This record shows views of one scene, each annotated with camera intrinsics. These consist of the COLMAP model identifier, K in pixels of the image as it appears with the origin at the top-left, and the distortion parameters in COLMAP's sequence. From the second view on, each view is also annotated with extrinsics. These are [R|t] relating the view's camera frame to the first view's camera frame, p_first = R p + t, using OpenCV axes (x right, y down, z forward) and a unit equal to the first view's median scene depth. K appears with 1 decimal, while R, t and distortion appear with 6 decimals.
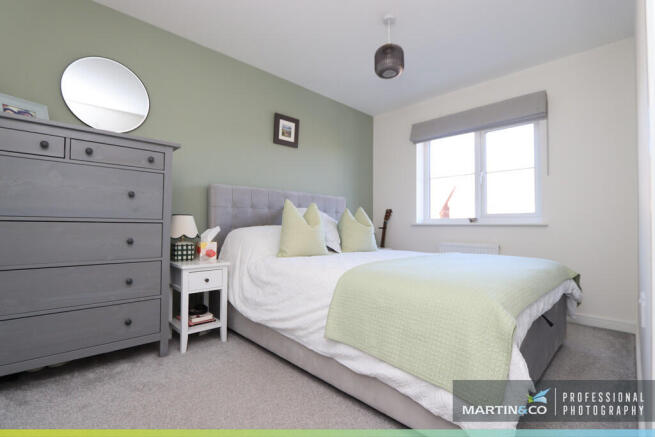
lens RADIAL K [[304.3, 0, 325.8], [0, 304.3, 219.2], [0, 0, 1]] dist [-0.015490, 0.000514]
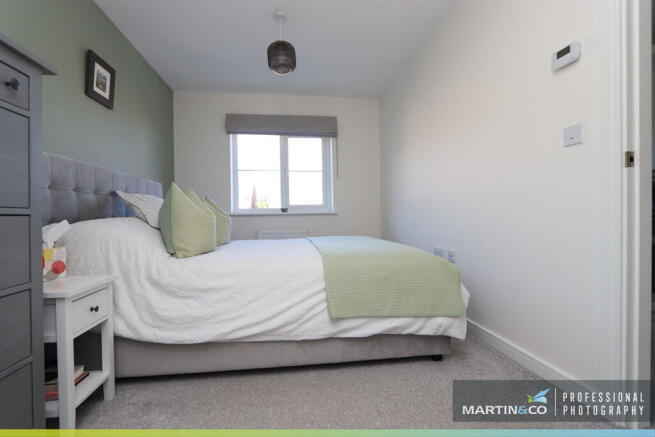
lens RADIAL K [[304.3, 0, 325.8], [0, 304.3, 219.2], [0, 0, 1]] dist [-0.015490, 0.000514]
pose [[0.583254, -0.024191, 0.811929, -0.433546], [0.000977, 0.999577, 0.029080, 0.003743], [-0.812289, -0.016168, 0.583031, 0.199332]]
